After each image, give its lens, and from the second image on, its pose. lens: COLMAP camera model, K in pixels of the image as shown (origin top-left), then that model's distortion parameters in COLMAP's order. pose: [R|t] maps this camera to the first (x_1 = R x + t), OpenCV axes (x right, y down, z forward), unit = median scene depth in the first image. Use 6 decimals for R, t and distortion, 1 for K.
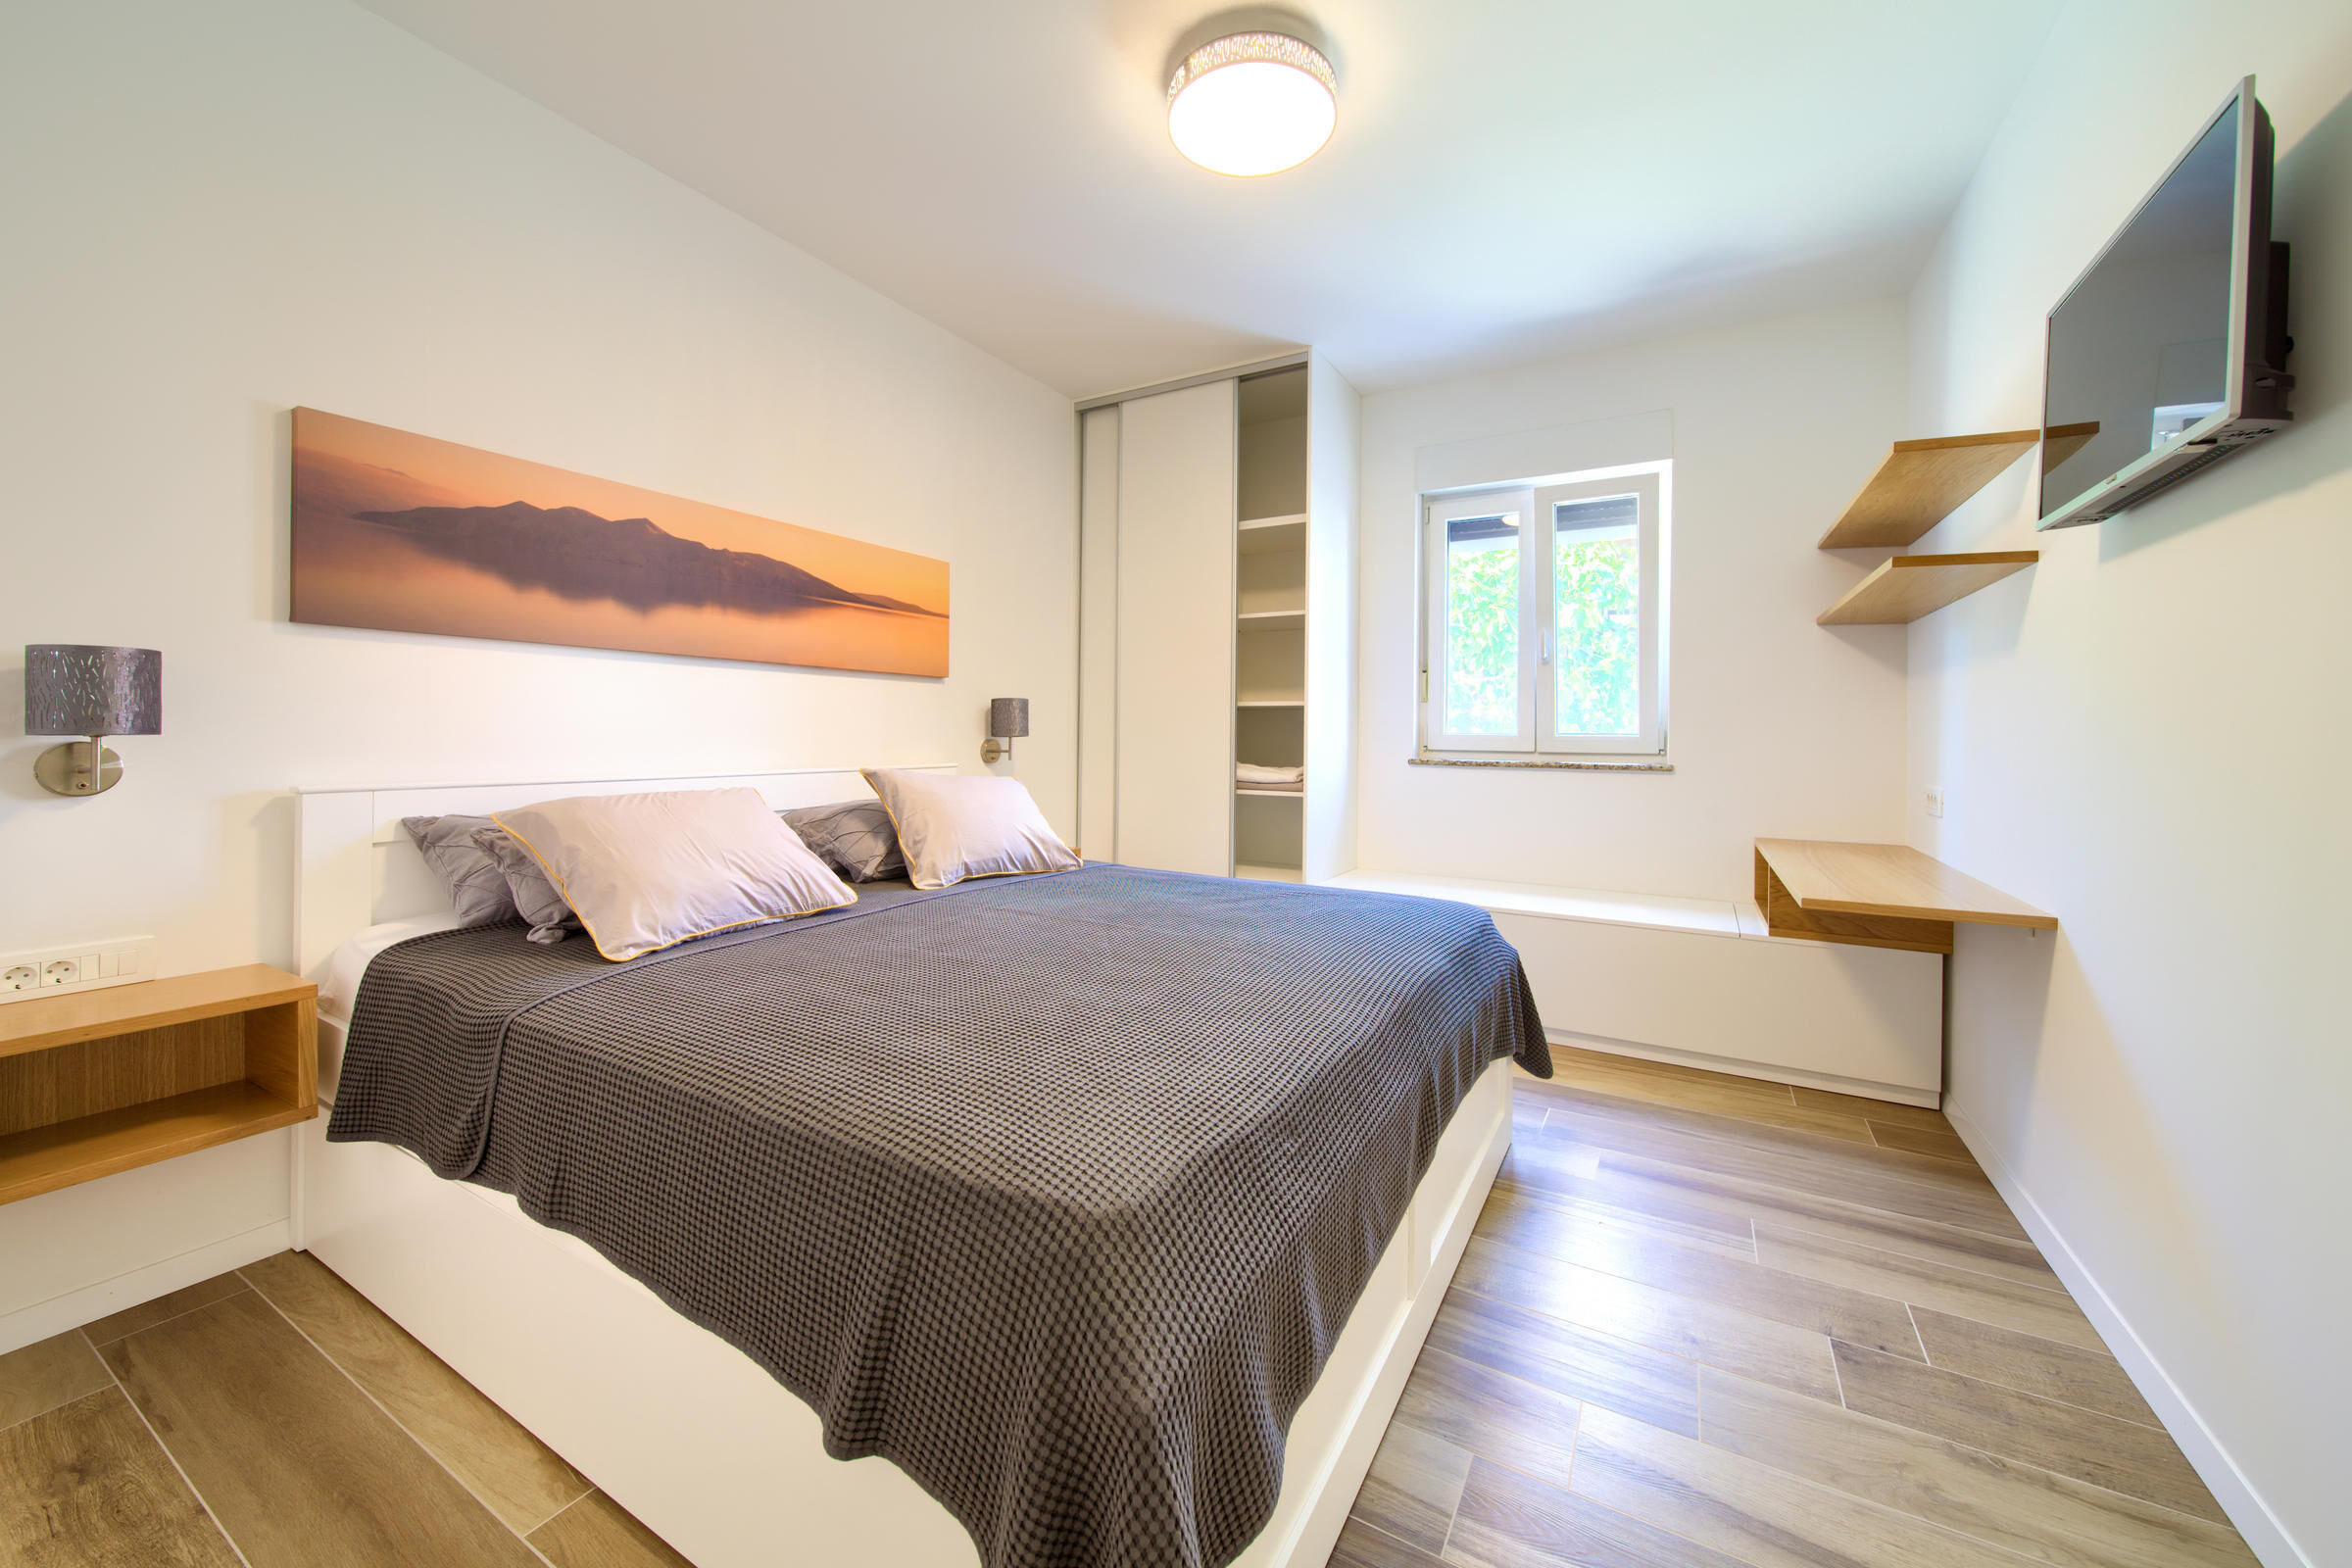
lens RADIAL K [[886.2, 0, 1167.2], [0, 886.2, 730.5], [0, 0, 1]] dist [-0.012952, 0.000297]
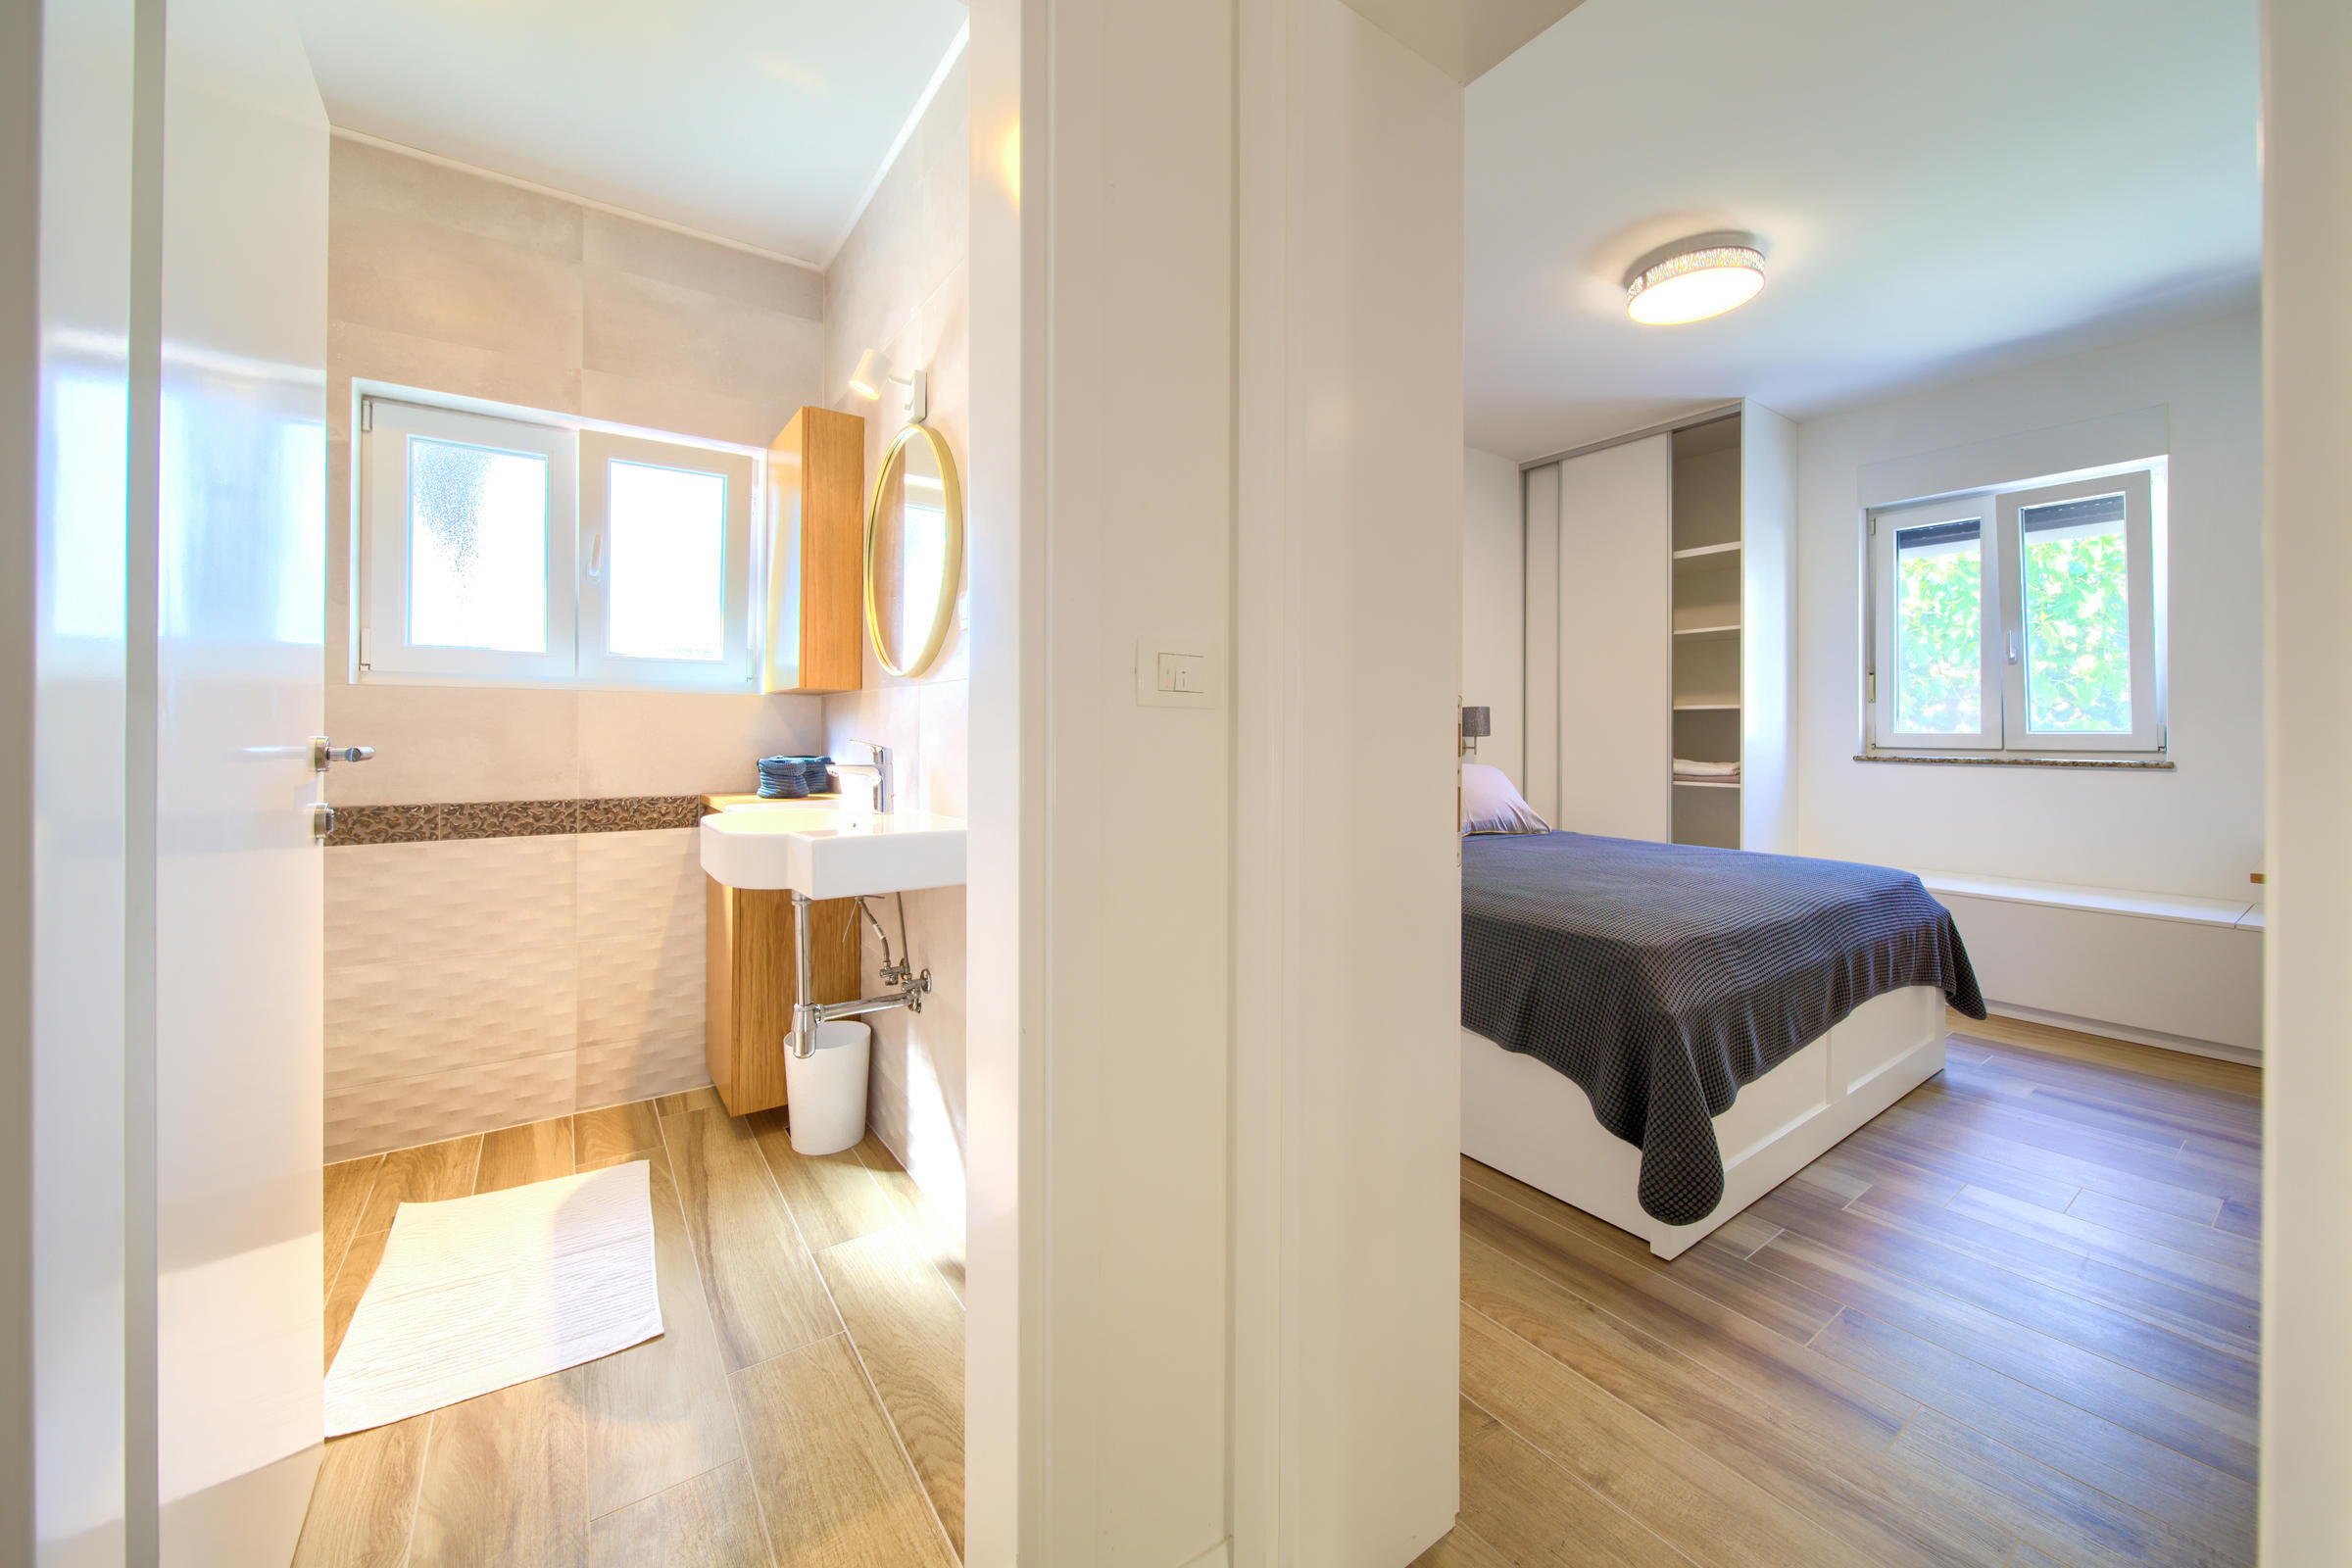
lens RADIAL K [[886.2, 0, 1167.2], [0, 886.2, 730.5], [0, 0, 1]] dist [-0.012952, 0.000297]
pose [[0.912849, -0.007201, -0.408234, -0.057516], [0.005492, 0.999971, -0.005358, 0.002684], [0.408261, 0.002649, 0.912861, -0.345615]]
